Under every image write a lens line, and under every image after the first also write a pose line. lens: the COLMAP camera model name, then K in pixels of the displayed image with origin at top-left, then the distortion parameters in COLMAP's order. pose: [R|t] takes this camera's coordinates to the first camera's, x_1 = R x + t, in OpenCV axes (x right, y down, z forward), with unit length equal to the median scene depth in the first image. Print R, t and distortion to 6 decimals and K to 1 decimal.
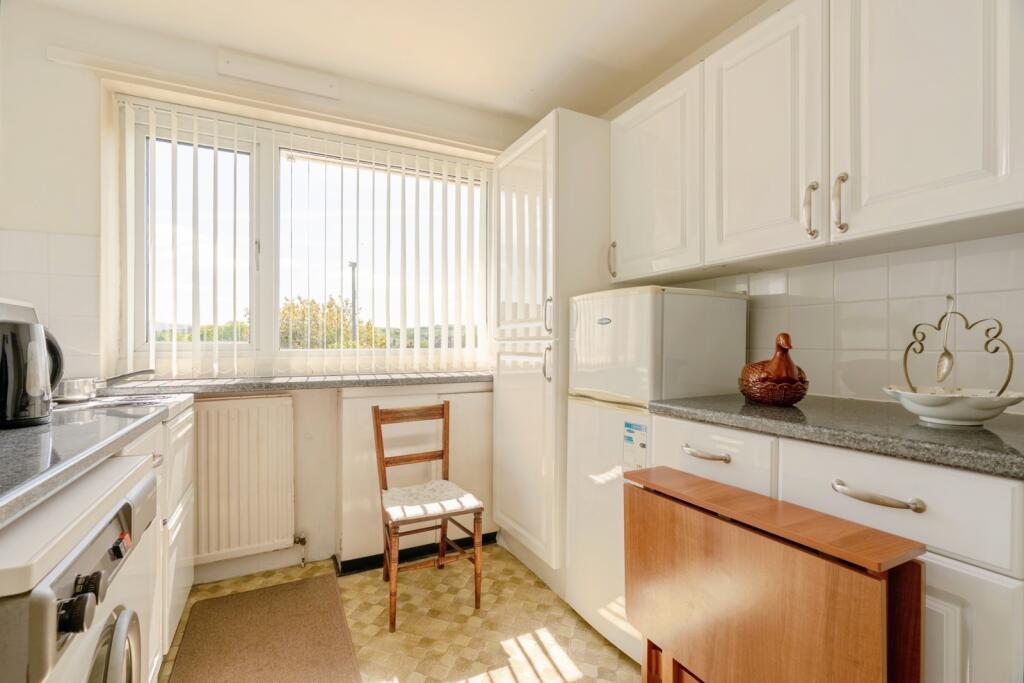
lens RADIAL K [[466.3, 0, 511.5], [0, 466.3, 340.1], [0, 0, 1]] dist [-0.003441, 0.001937]
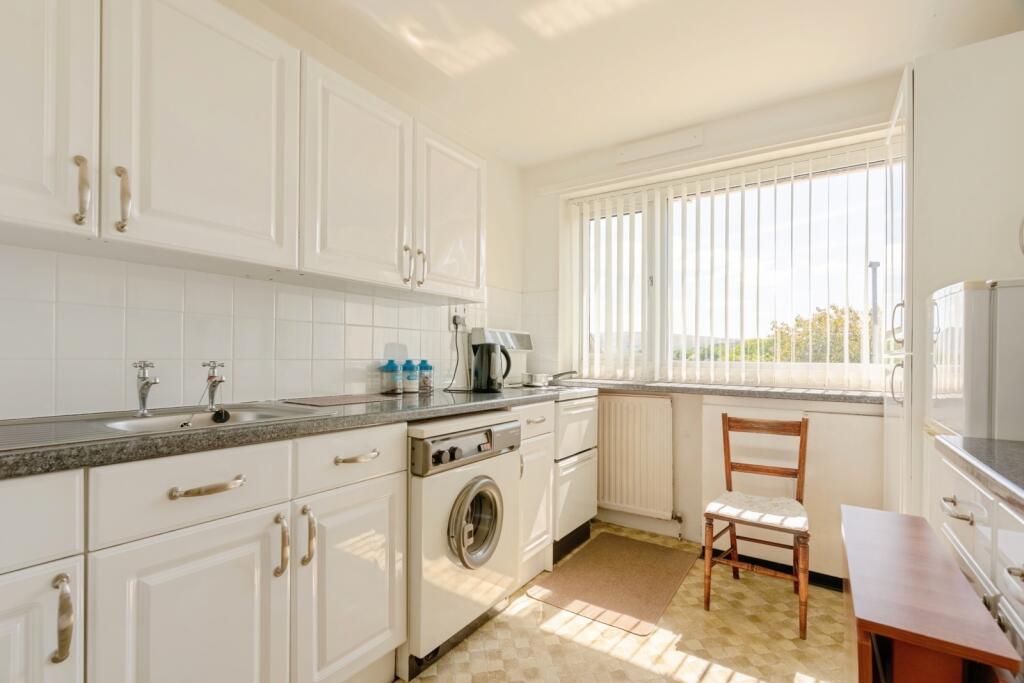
lens RADIAL K [[466.3, 0, 502.1], [0, 466.3, 350.7], [0, 0, 1]] dist [-0.003441, 0.001937]
pose [[0.487569, 0.001426, -0.873083, 0.413883], [-0.006077, 0.999980, -0.001761, -0.000968], [0.873063, 0.006164, 0.487568, 0.006721]]
